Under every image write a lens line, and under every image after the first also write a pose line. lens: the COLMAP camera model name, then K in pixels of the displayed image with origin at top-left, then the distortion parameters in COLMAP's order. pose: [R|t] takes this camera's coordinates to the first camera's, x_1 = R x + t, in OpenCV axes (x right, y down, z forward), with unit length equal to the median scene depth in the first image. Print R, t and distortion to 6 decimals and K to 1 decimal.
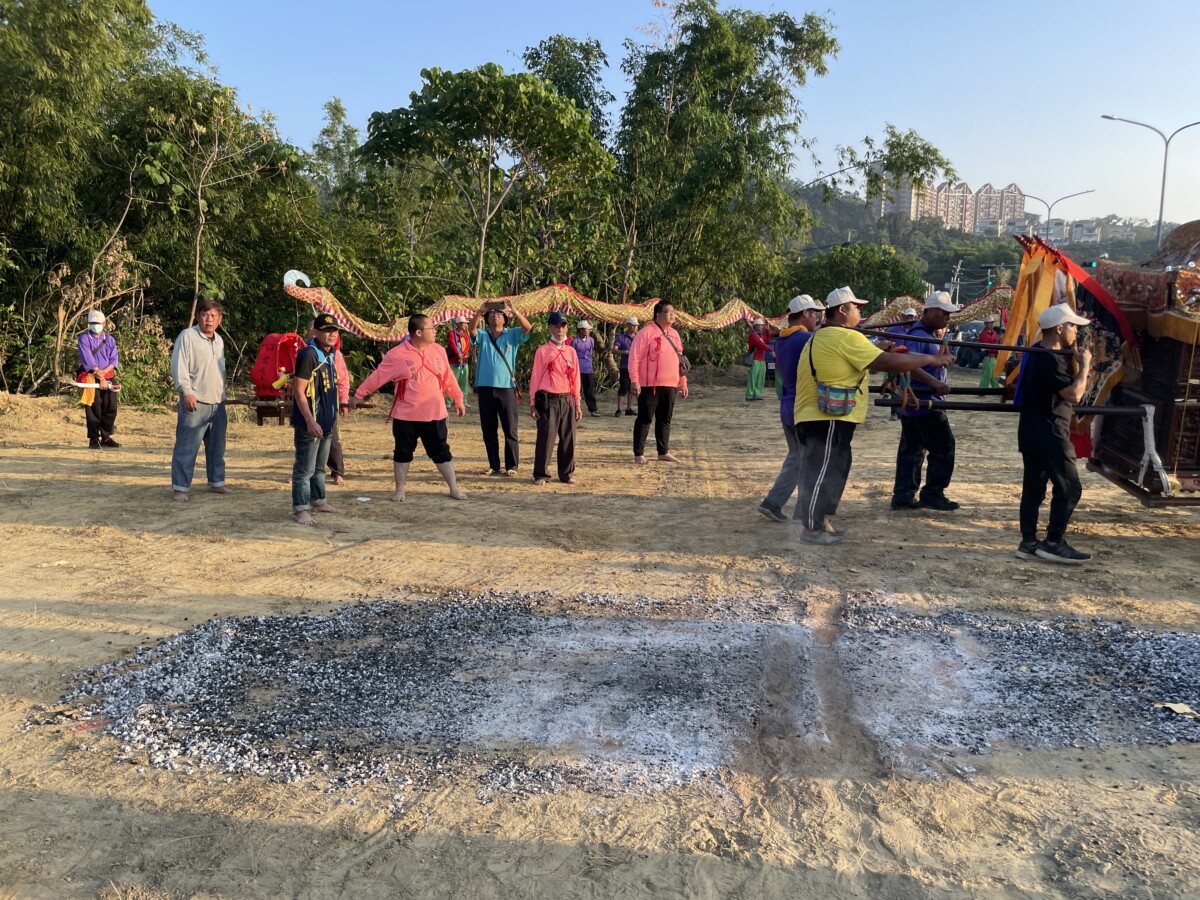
lens RADIAL K [[908.6, 0, 614.7], [0, 908.6, 461.0], [0, 0, 1]] dist [0.080234, -0.114143]
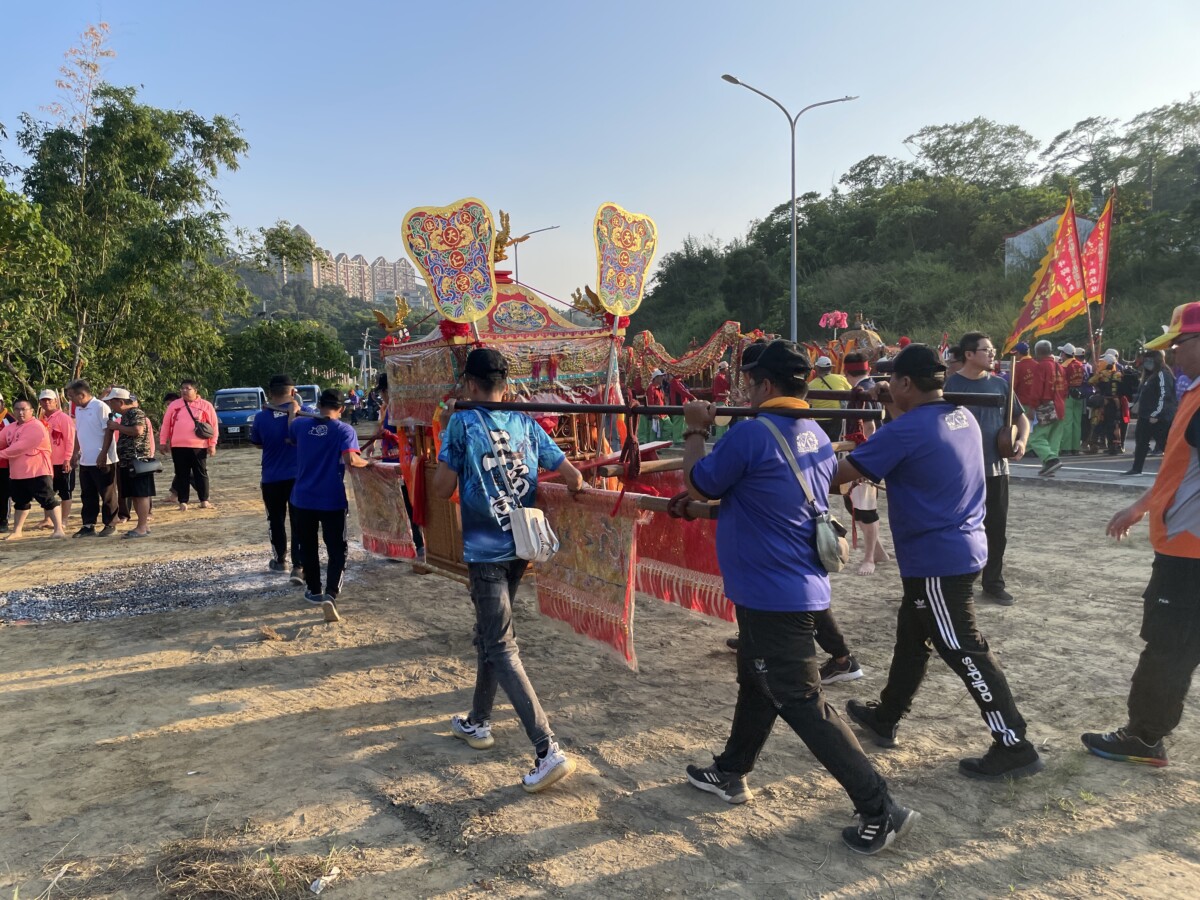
lens RADIAL K [[908.6, 0, 595.9], [0, 908.6, 464.6], [0, 0, 1]] dist [0.080234, -0.114143]
pose [[0.826752, -0.081289, 0.556663, -0.112159], [0.117087, 0.992700, -0.028935, 0.031595], [-0.550247, 0.089100, 0.830235, -0.238565]]
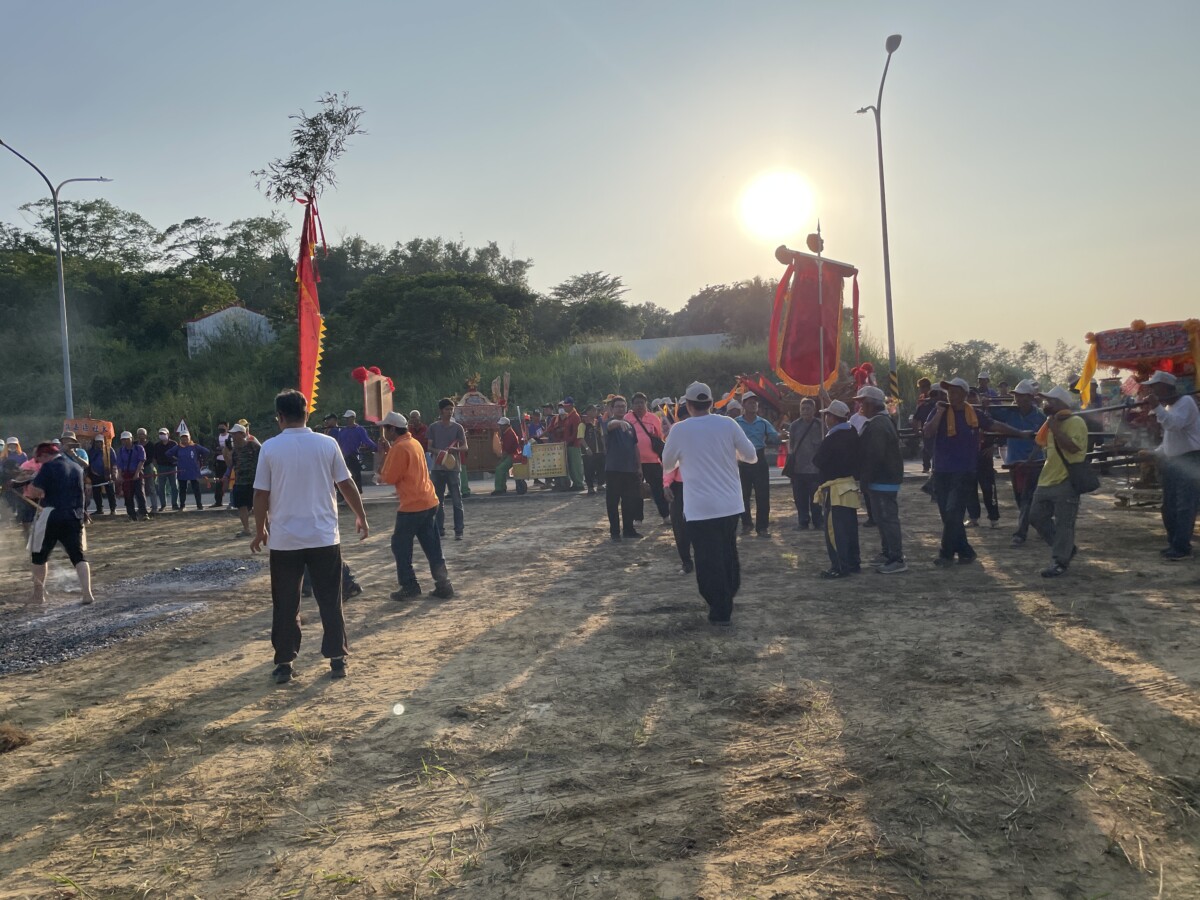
lens RADIAL K [[908.6, 0, 588.9], [0, 908.6, 453.2], [0, 0, 1]] dist [0.080234, -0.114143]
pose [[0.052573, -0.041515, 0.997754, -0.415359], [0.197037, 0.979925, 0.030391, 0.005857], [-0.978986, 0.194996, 0.059698, -0.065261]]
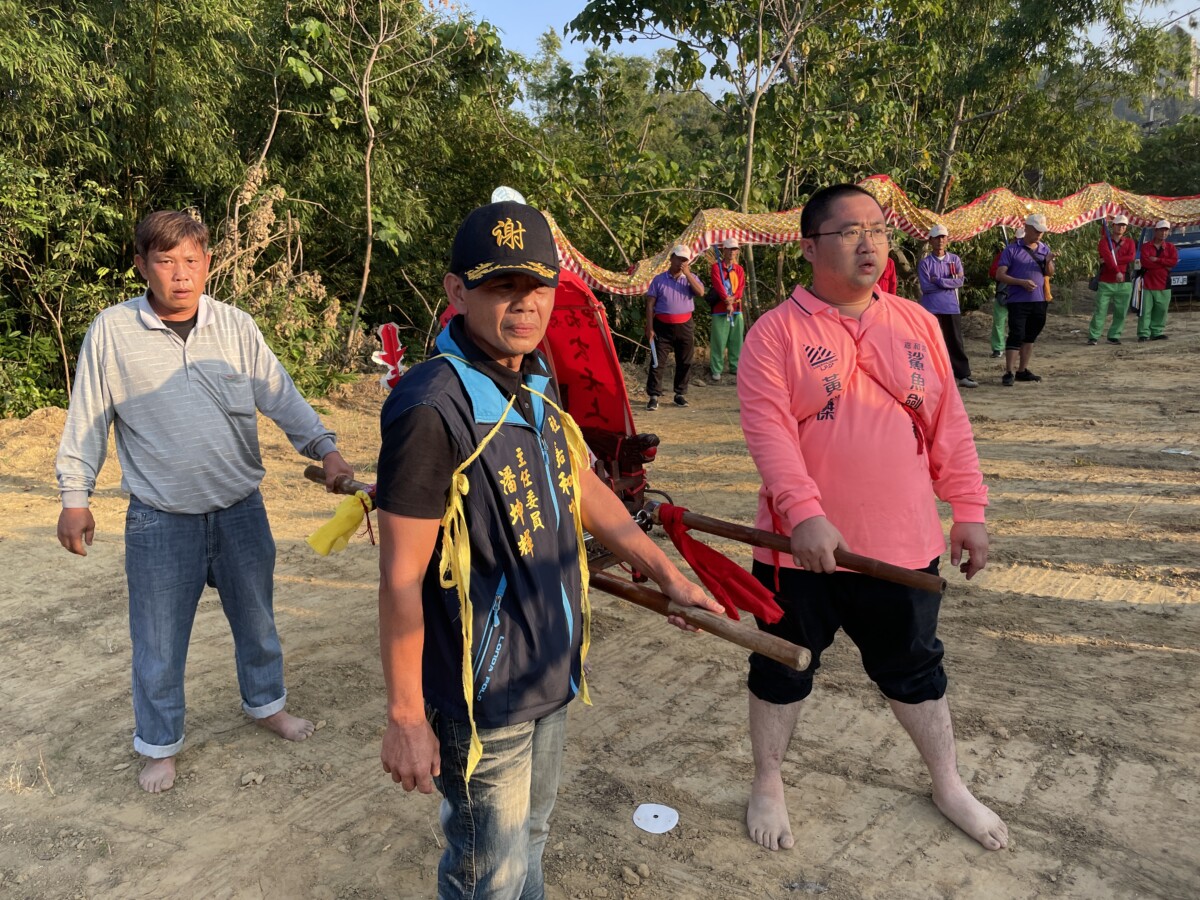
lens RADIAL K [[908.6, 0, 603.9], [0, 908.6, 425.1], [0, 0, 1]] dist [0.080234, -0.114143]
pose [[0.968938, -0.028927, -0.245606, -0.087497], [0.037443, 0.998846, 0.030072, -0.041667], [0.244453, -0.038334, 0.968903, 0.289631]]
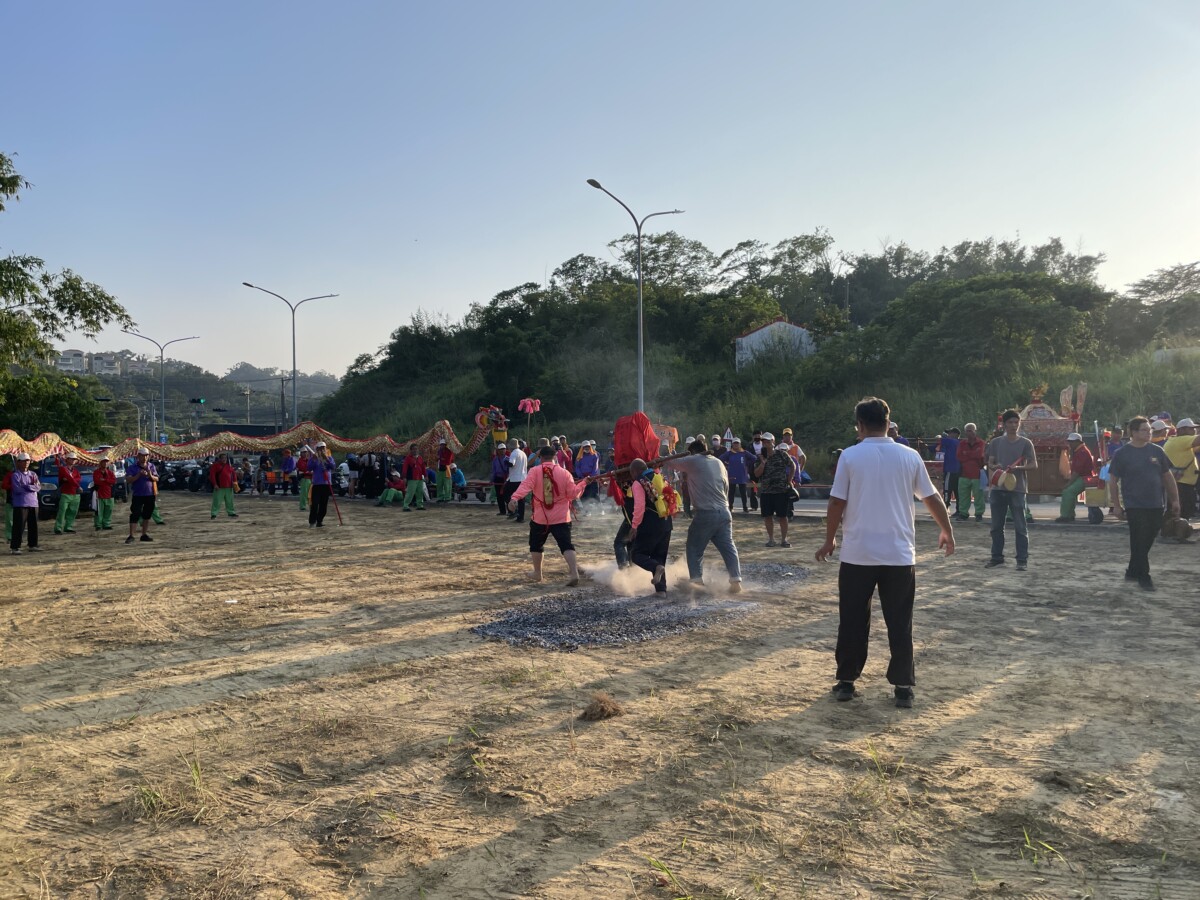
lens RADIAL K [[908.6, 0, 597.7], [0, 908.6, 456.9], [0, 0, 1]] dist [0.080234, -0.114143]
pose [[0.570510, -0.018156, 0.821090, -0.405794], [0.136103, 0.988022, -0.072720, 0.003261], [-0.809934, 0.153241, 0.566148, -0.048666]]
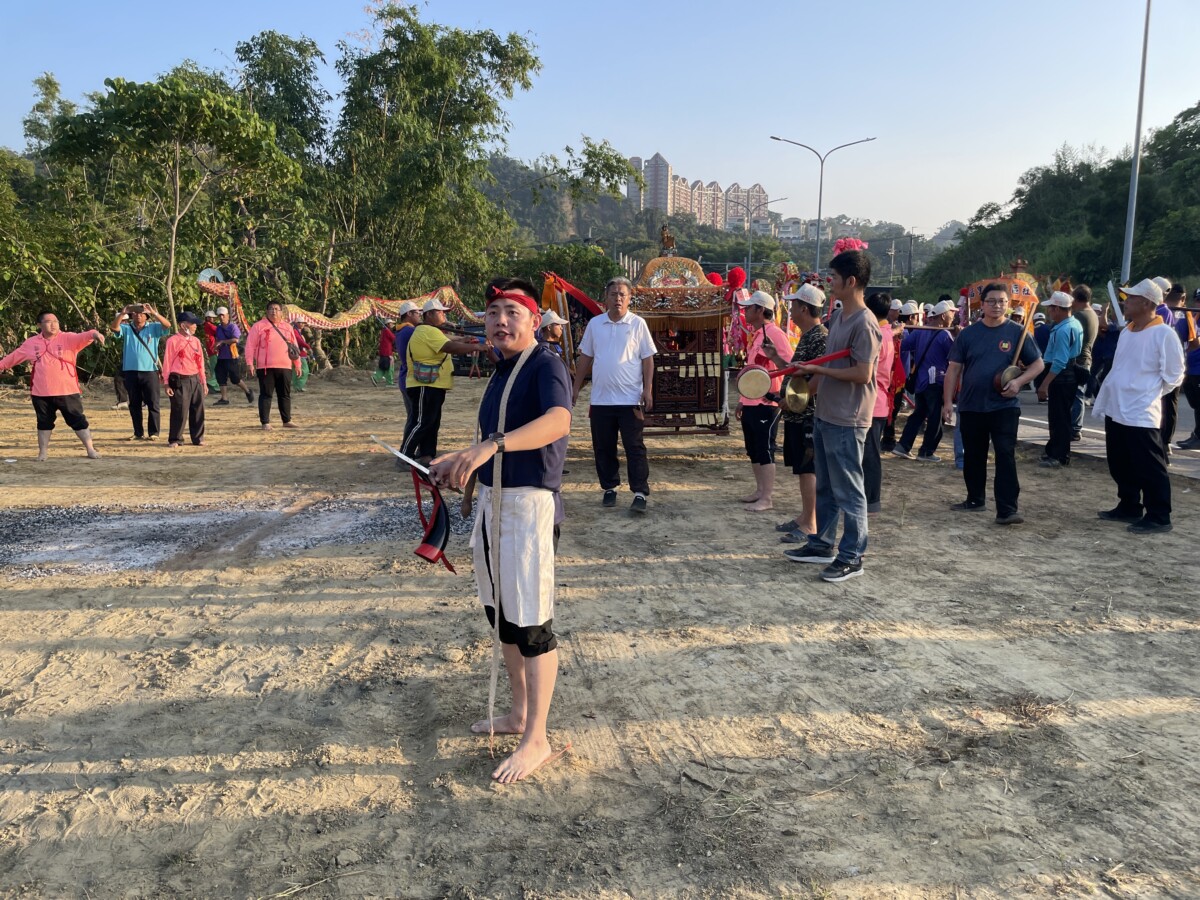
lens RADIAL K [[908.6, 0, 603.9], [0, 908.6, 454.5], [0, 0, 1]] dist [0.080234, -0.114143]
pose [[0.973279, -0.033576, 0.227156, 0.092107], [0.032409, 0.999435, 0.008870, 0.019386], [-0.227326, -0.001271, 0.973818, -0.166915]]
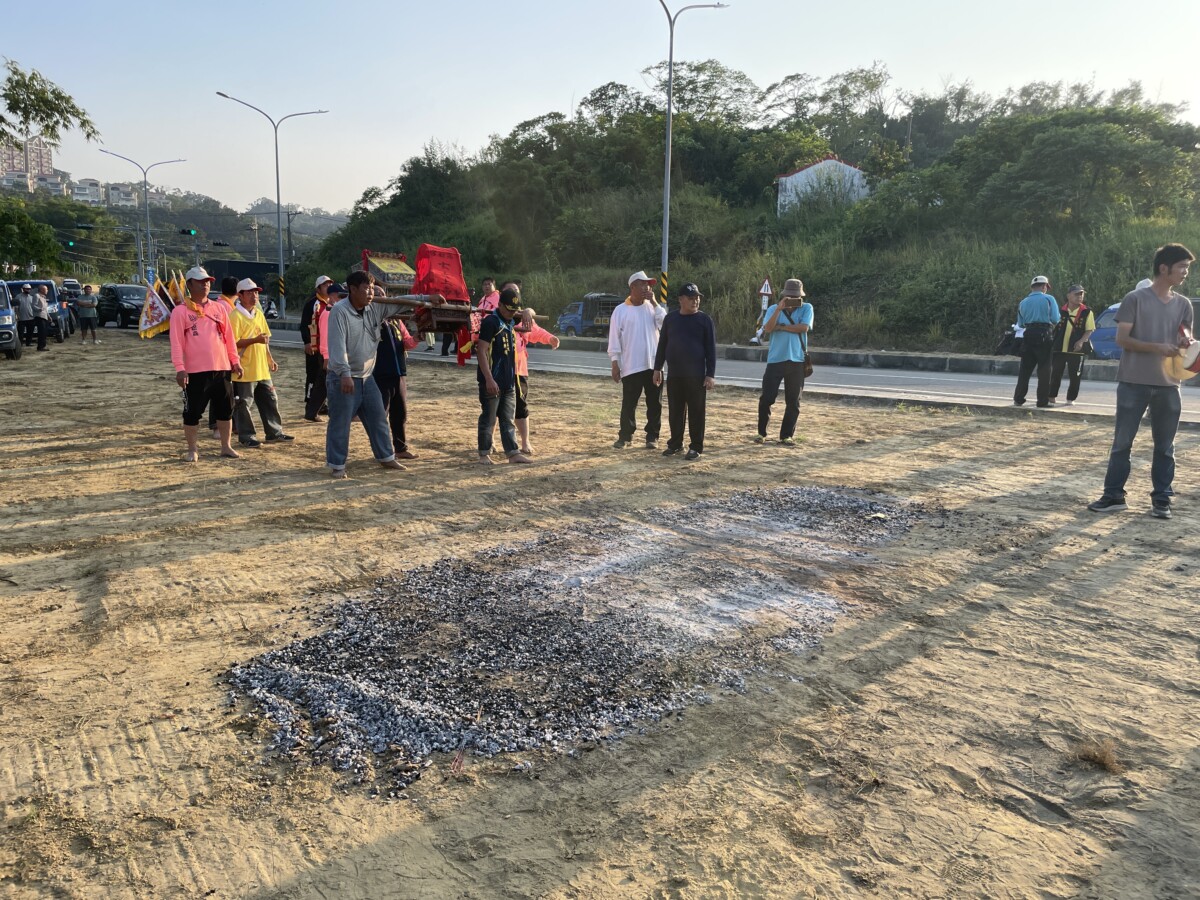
lens RADIAL K [[908.6, 0, 608.5], [0, 908.6, 450.2], [0, 0, 1]] dist [0.080234, -0.114143]
pose [[0.586704, -0.123101, 0.800390, -0.201623], [0.102657, 0.991711, 0.077276, -0.009504], [-0.803269, 0.036828, 0.594477, 0.064448]]
